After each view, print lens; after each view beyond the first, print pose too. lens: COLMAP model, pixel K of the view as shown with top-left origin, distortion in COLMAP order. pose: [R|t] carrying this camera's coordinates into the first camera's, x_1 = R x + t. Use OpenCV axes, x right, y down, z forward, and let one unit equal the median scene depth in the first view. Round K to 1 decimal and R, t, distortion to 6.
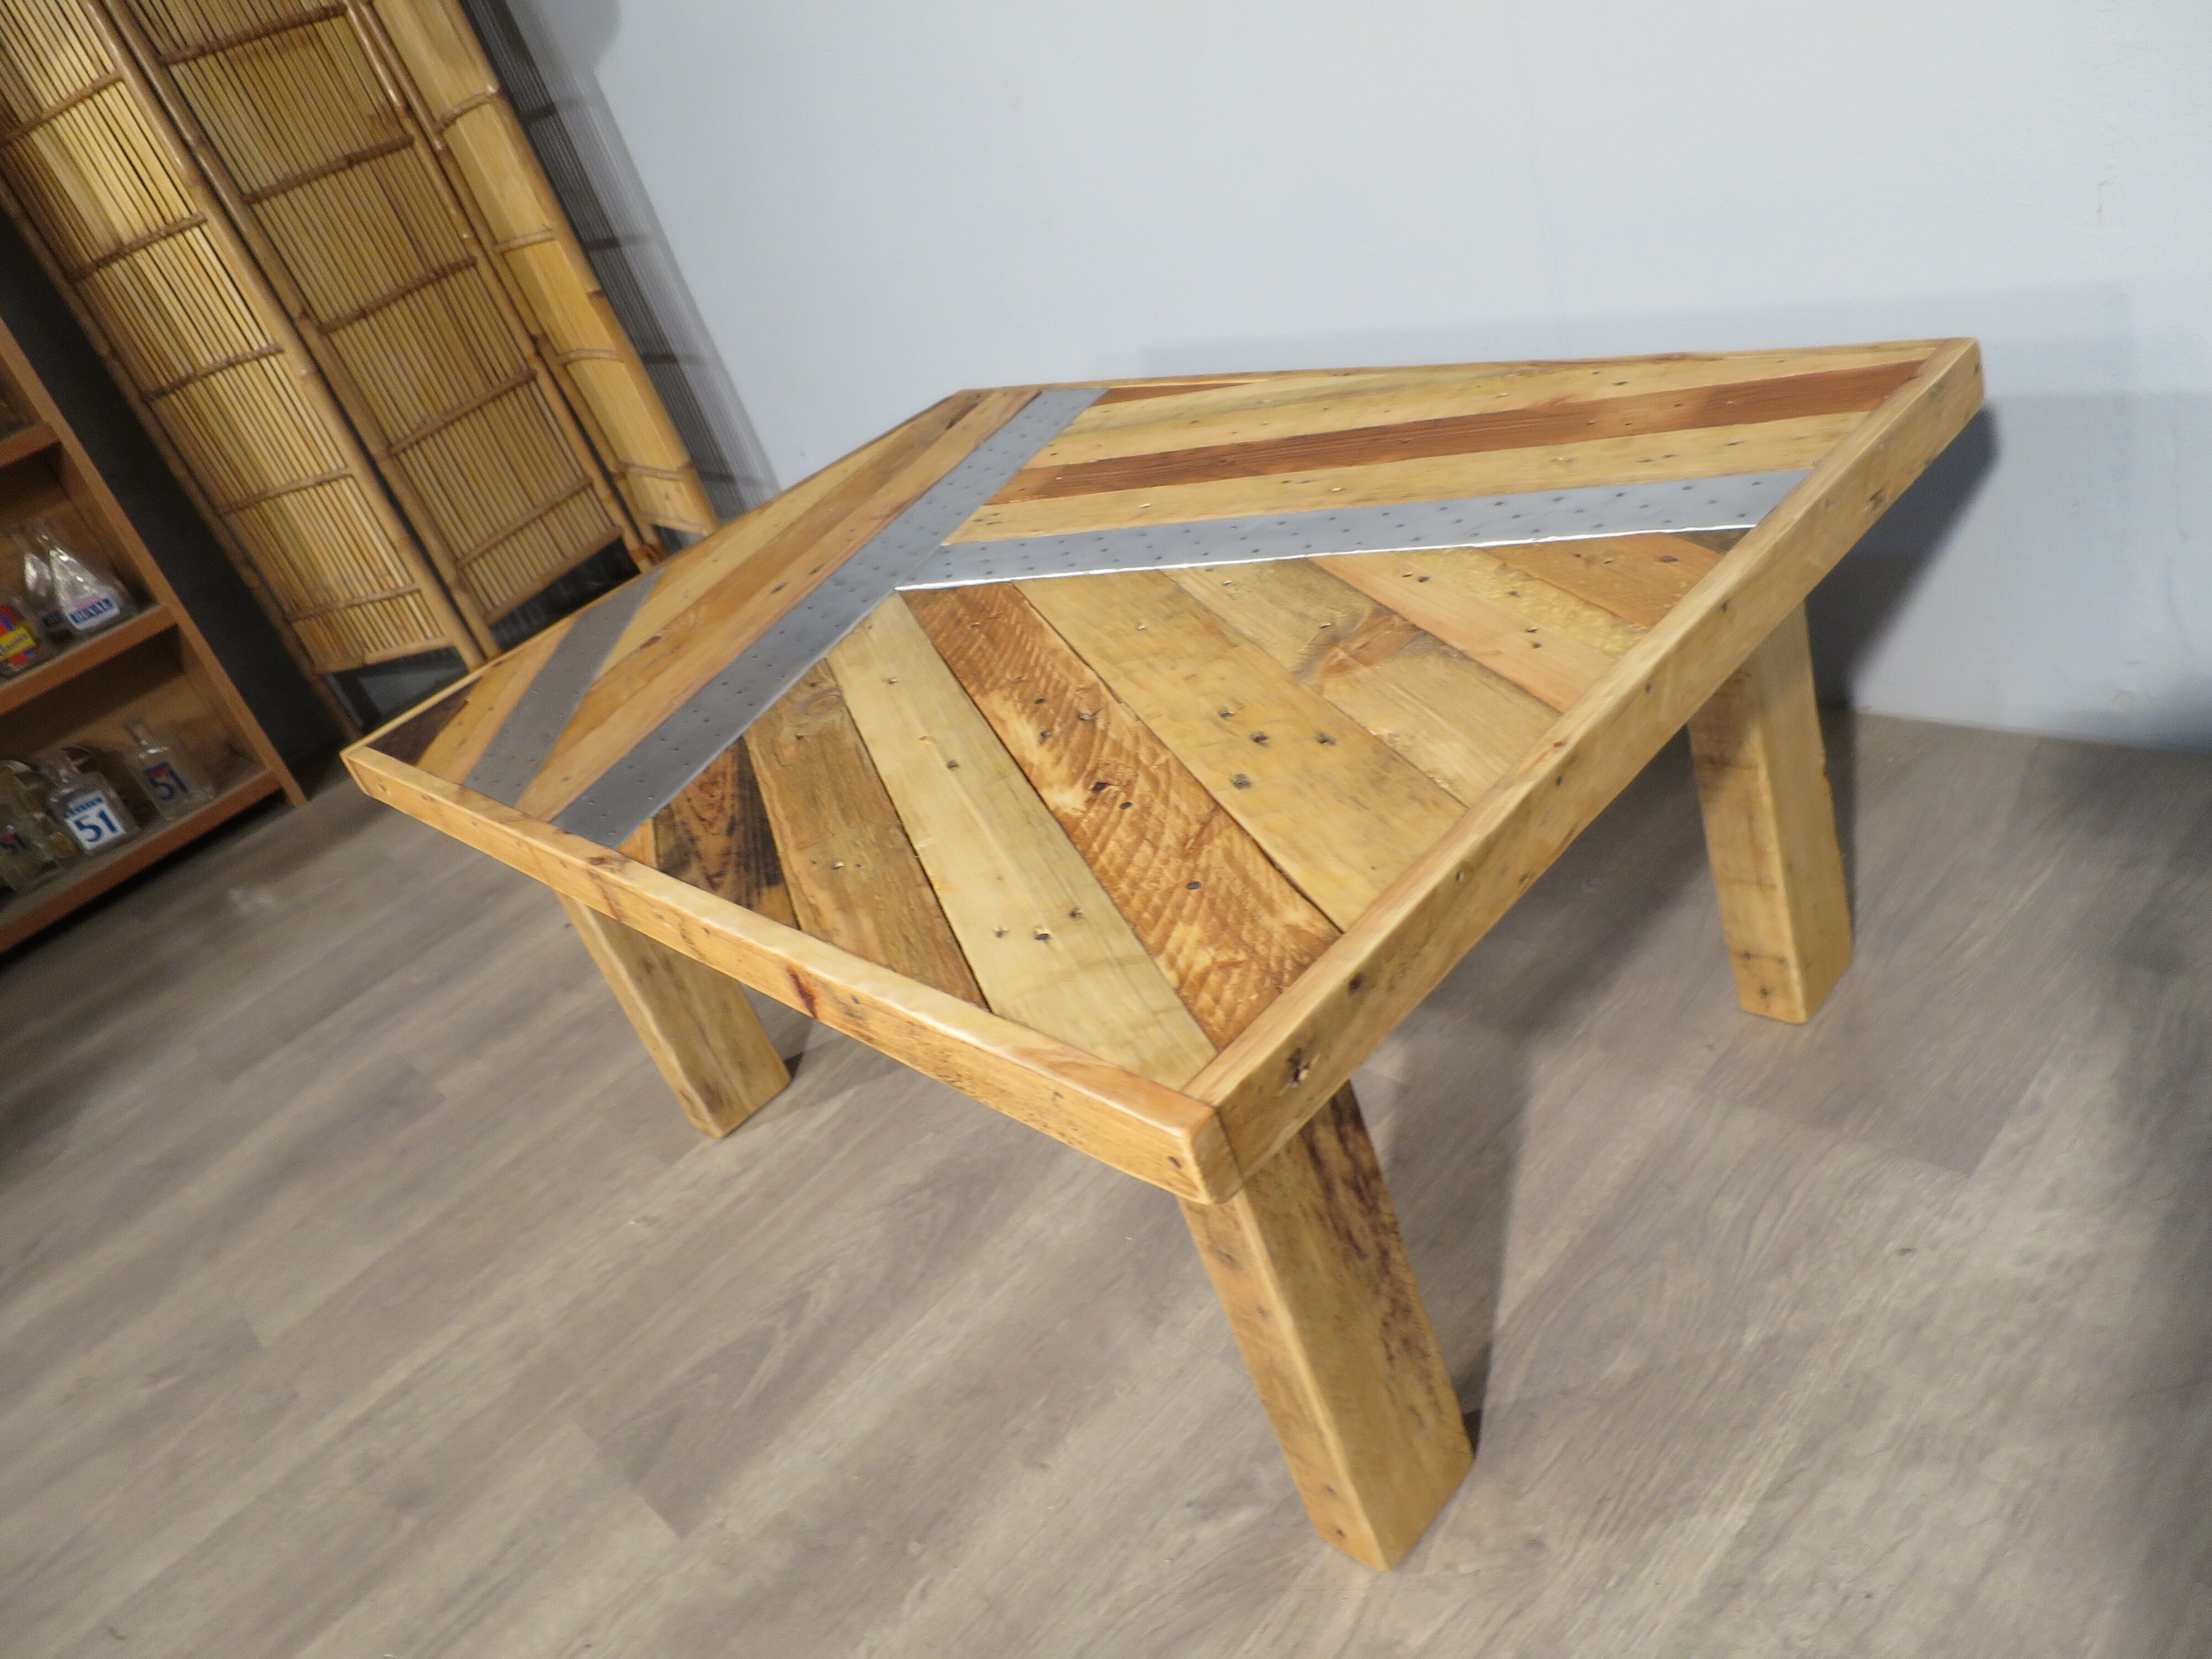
lens RADIAL K [[1604.2, 0, 1106.0], [0, 1604.2, 829.5], [0, 0, 1]] dist [-0.043676, -0.003515]
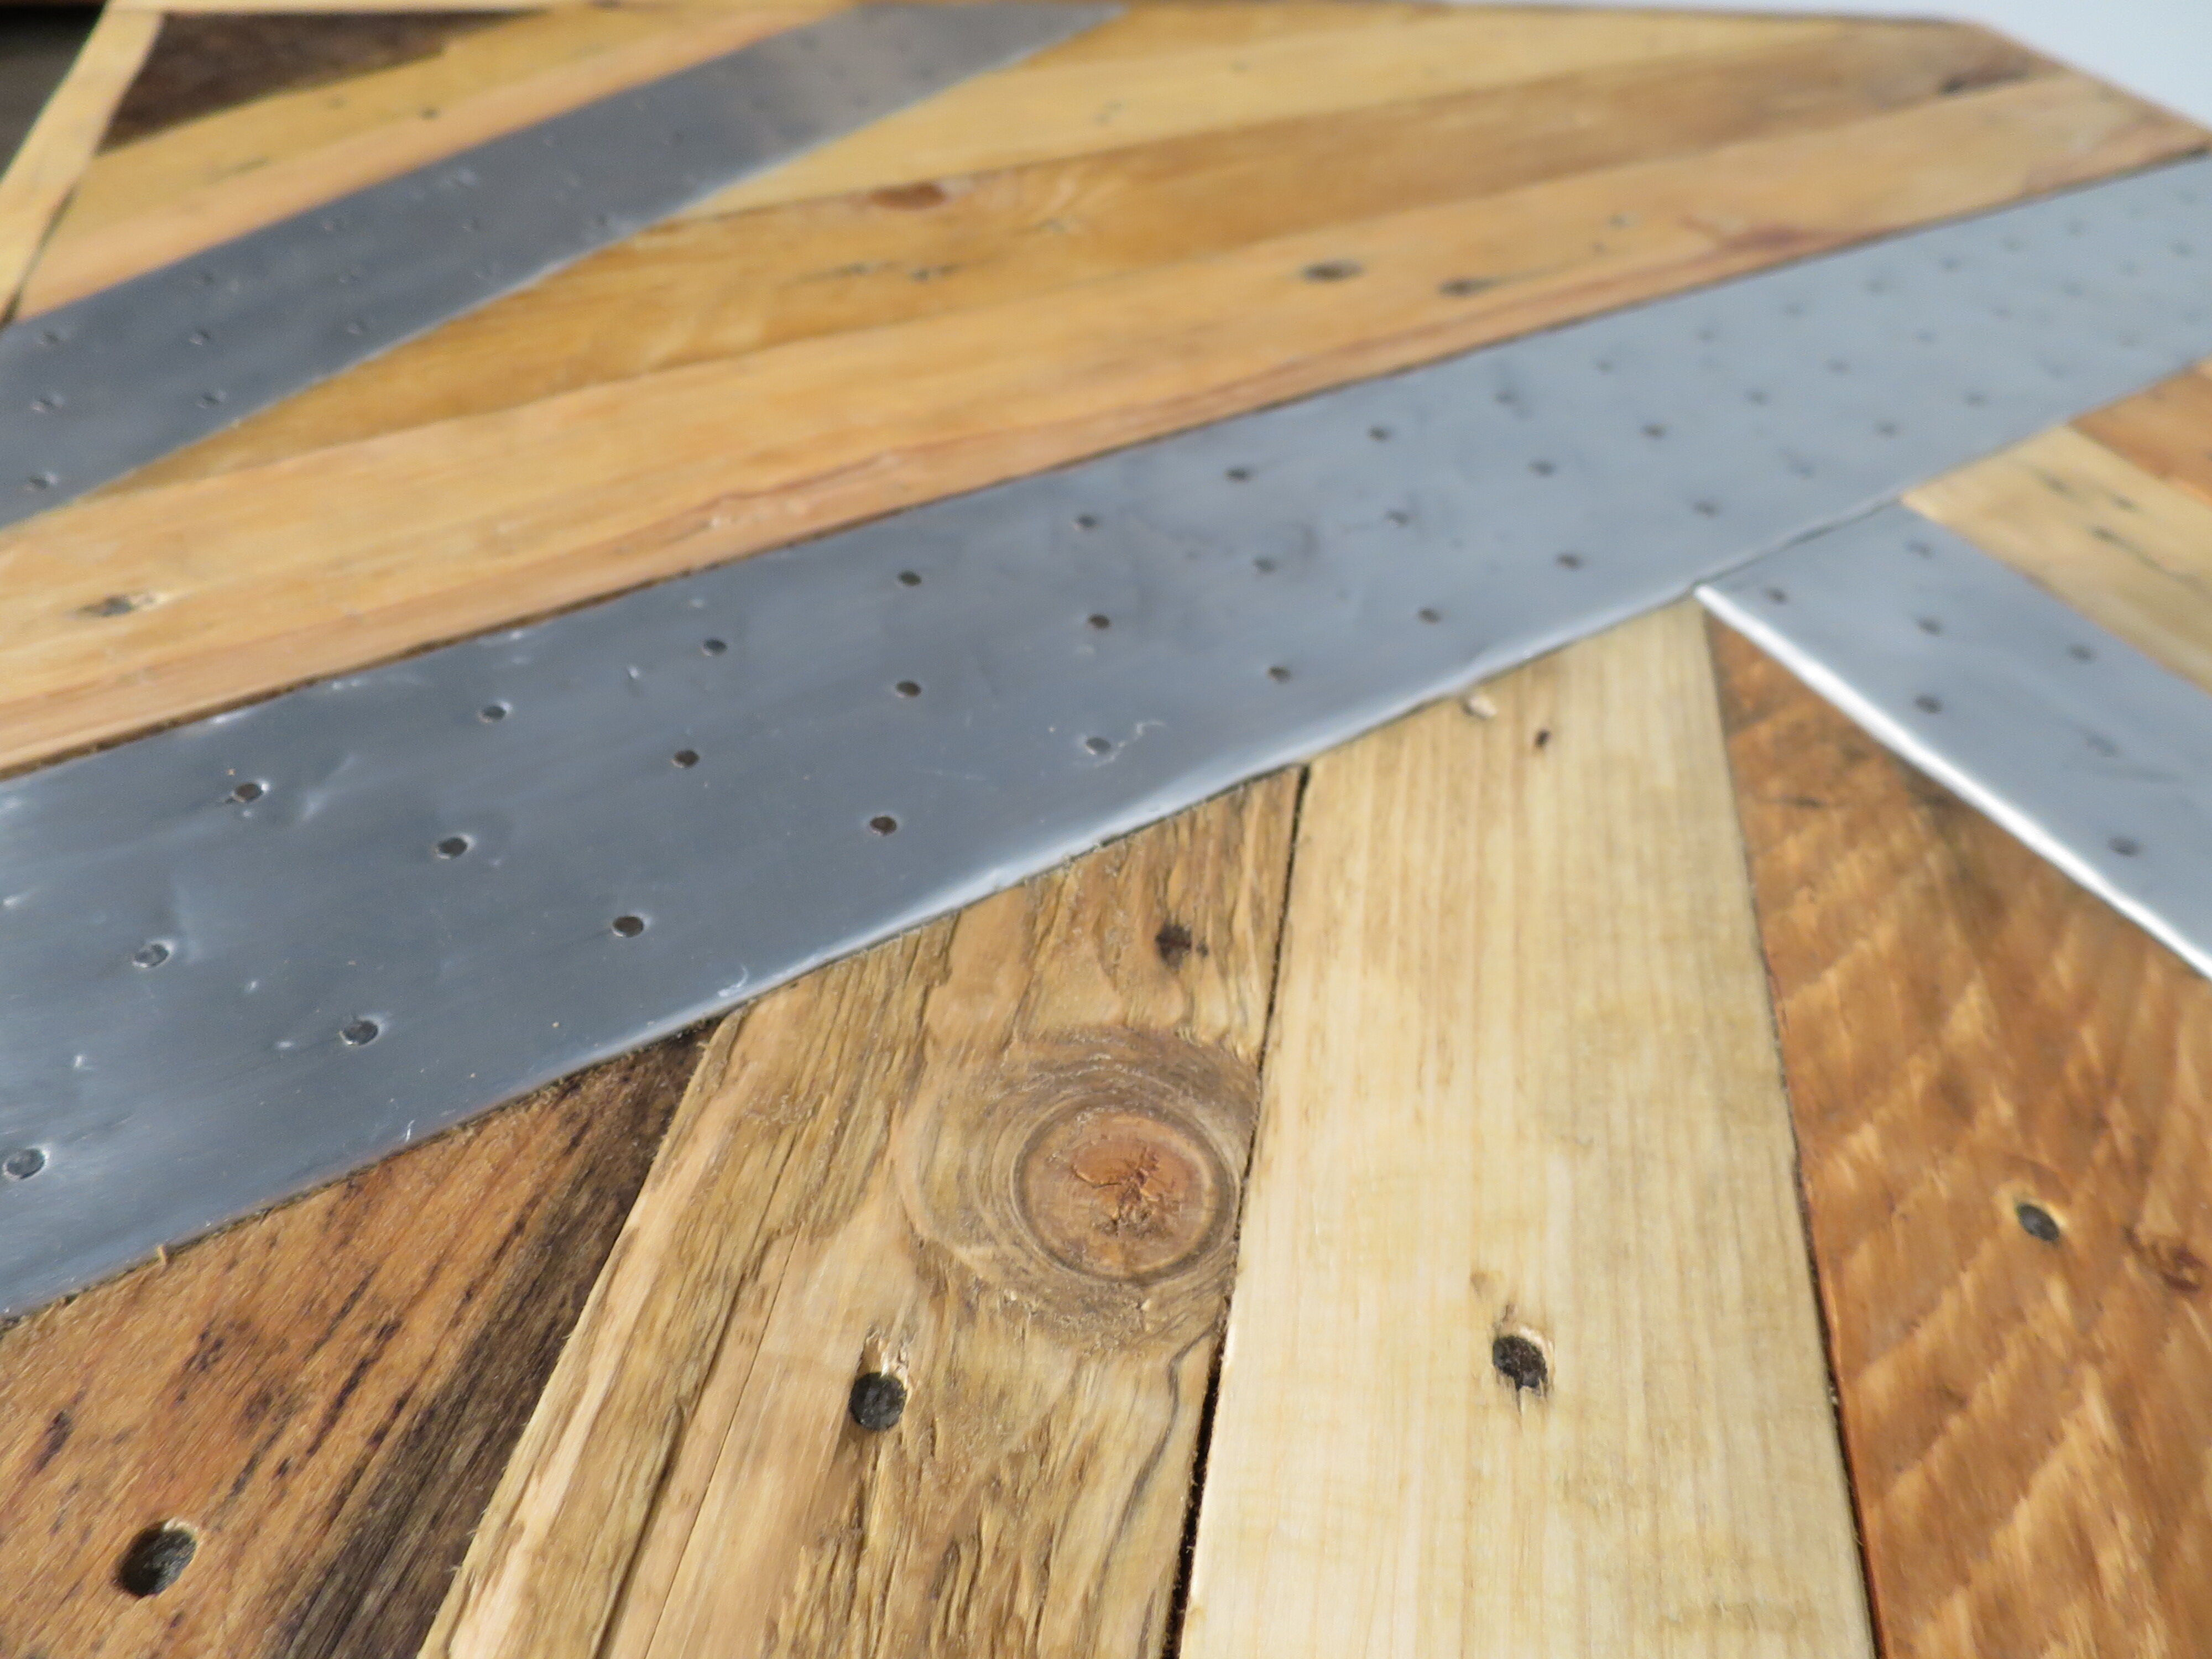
lens RADIAL K [[1604.2, 0, 1106.0], [0, 1604.2, 829.5], [0, 0, 1]] dist [-0.043676, -0.003515]
pose [[0.801668, 0.593425, -0.071947, -0.212995], [-0.554182, 0.782926, 0.282681, -0.179532], [0.224079, -0.186744, 0.956512, 0.936080]]
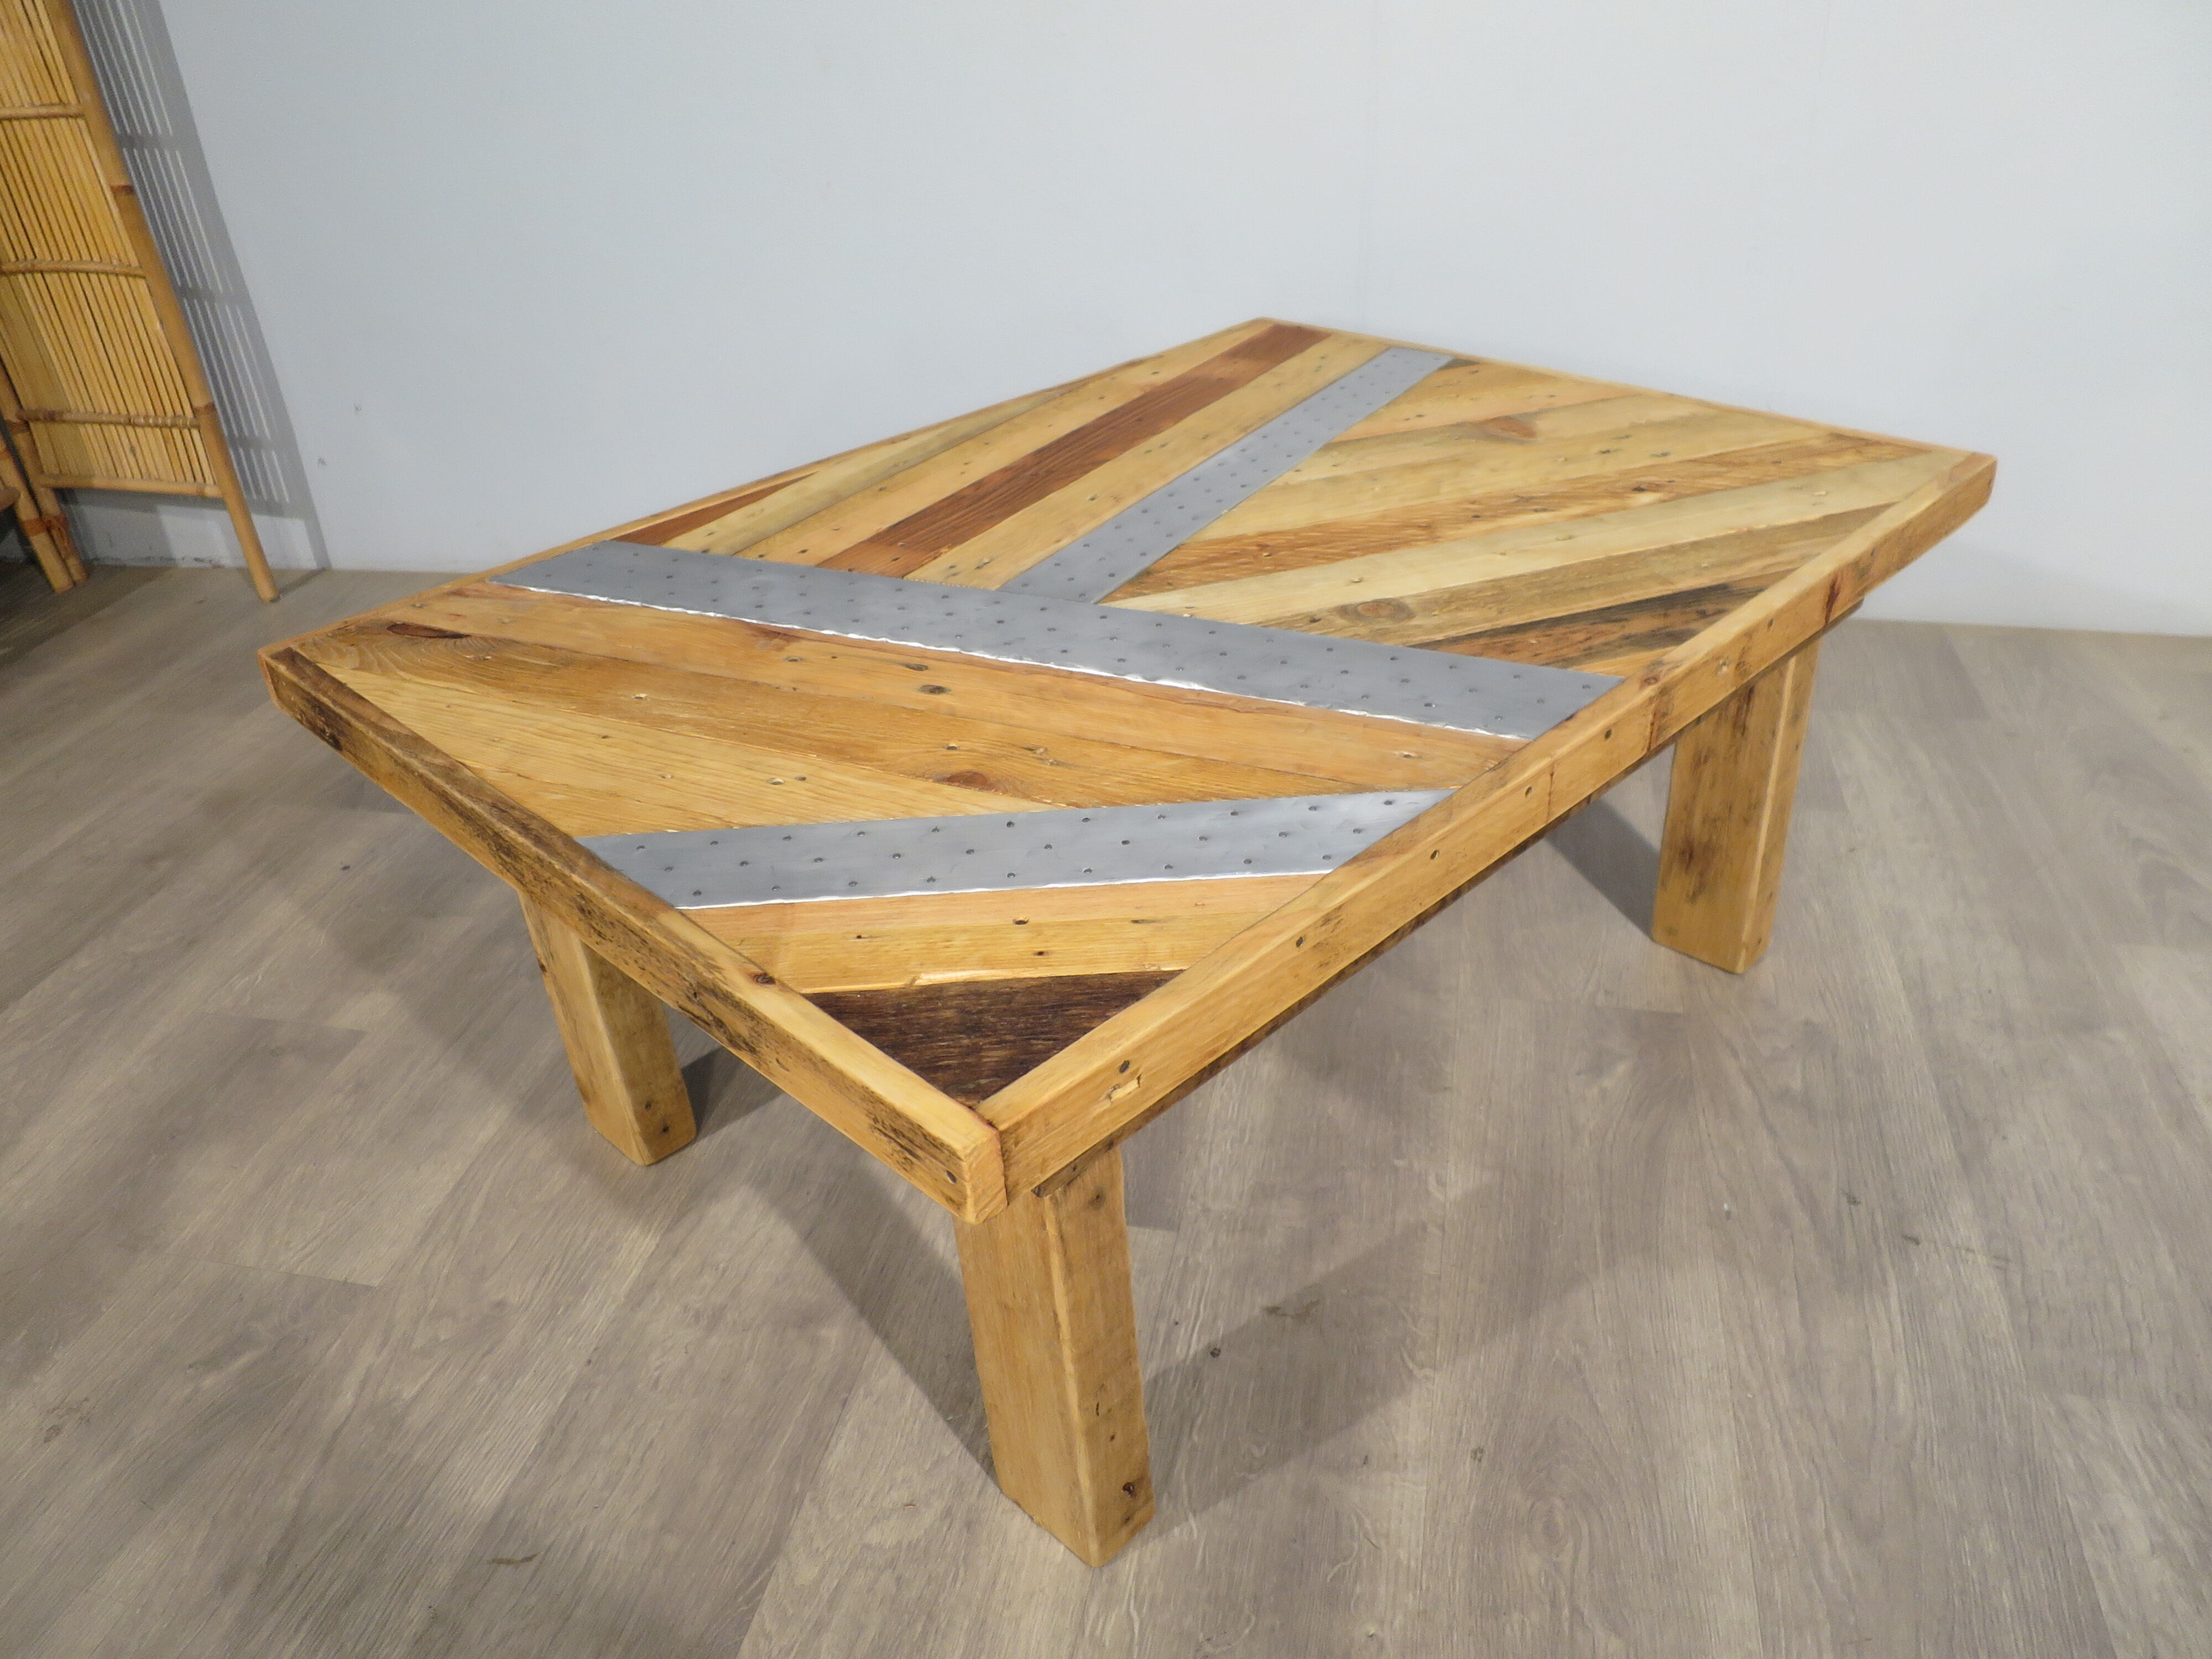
lens RADIAL K [[1604.2, 0, 1106.0], [0, 1604.2, 829.5], [0, 0, 1]] dist [-0.043676, -0.003515]
pose [[0.011178, -0.218166, 0.975848, -1.280083], [0.550098, 0.816301, 0.176196, -0.255110], [-0.835025, 0.534842, 0.129137, 1.213313]]
